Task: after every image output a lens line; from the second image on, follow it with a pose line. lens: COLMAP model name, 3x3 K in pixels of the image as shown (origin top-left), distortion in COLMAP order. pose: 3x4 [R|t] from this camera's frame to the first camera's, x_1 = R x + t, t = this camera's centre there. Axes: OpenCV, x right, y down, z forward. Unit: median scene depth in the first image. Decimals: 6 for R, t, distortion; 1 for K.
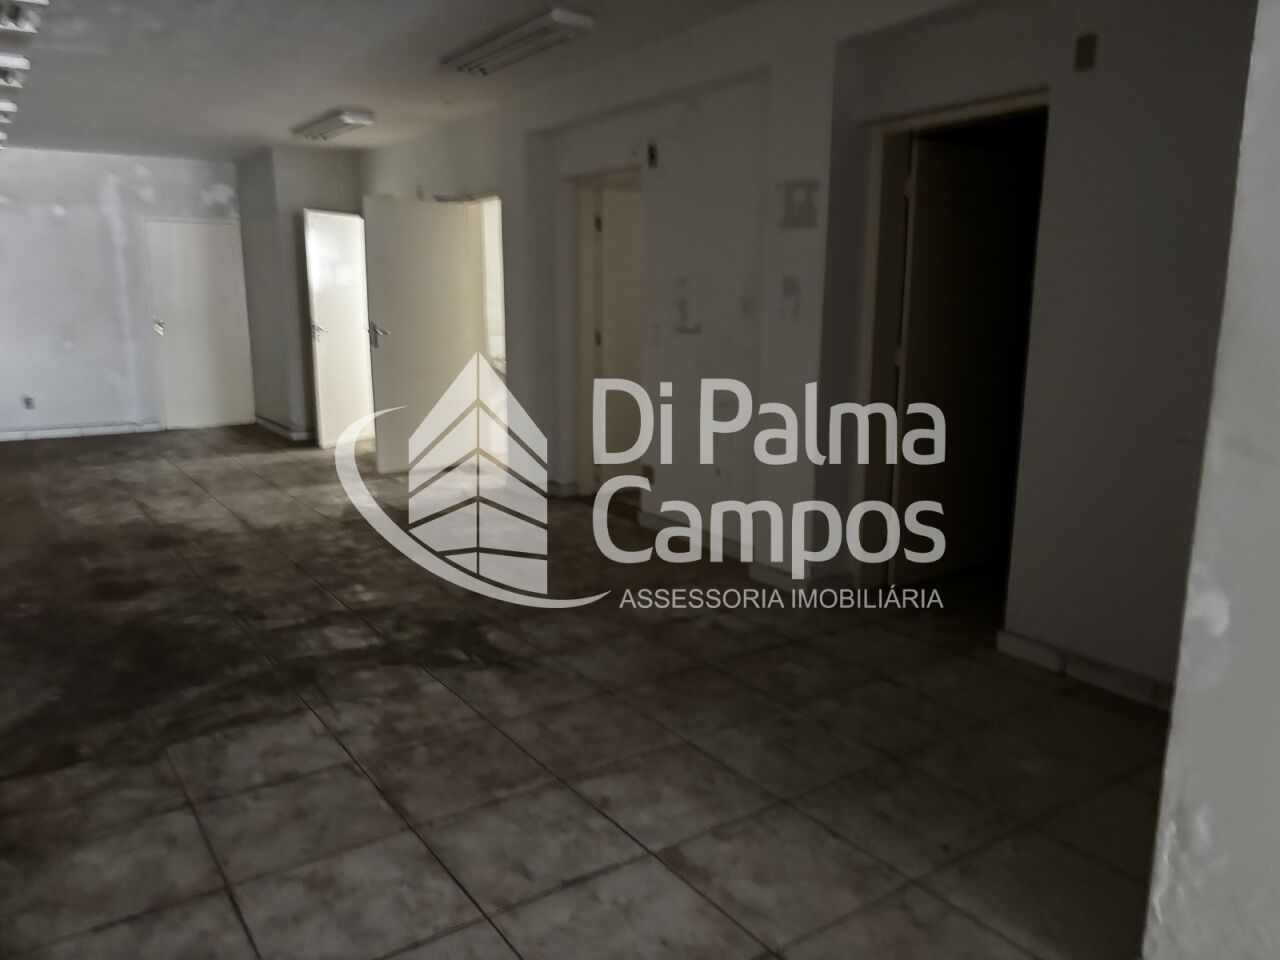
lens RADIAL K [[975.2, 0, 642.7], [0, 975.2, 480.0], [0, 0, 1]] dist [0.046866, -0.047038]
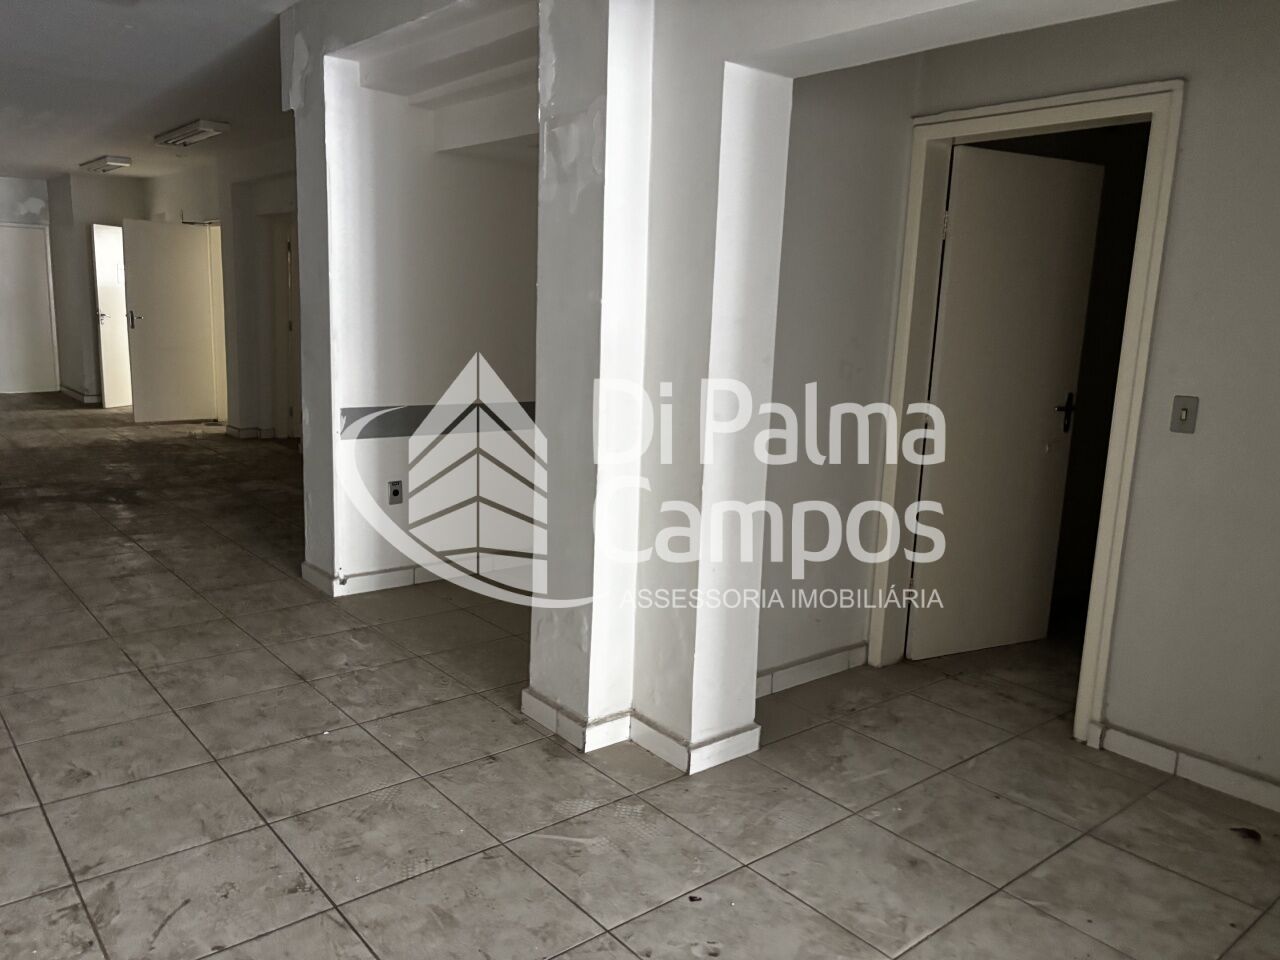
lens RADIAL K [[975.2, 0, 638.3], [0, 975.2, 479.7], [0, 0, 1]] dist [0.046866, -0.047038]
pose [[0.994767, 0.028000, 0.098257, 0.288722], [-0.026106, 0.999449, -0.020506, 0.081766], [-0.098777, 0.017833, 0.994950, -0.413194]]
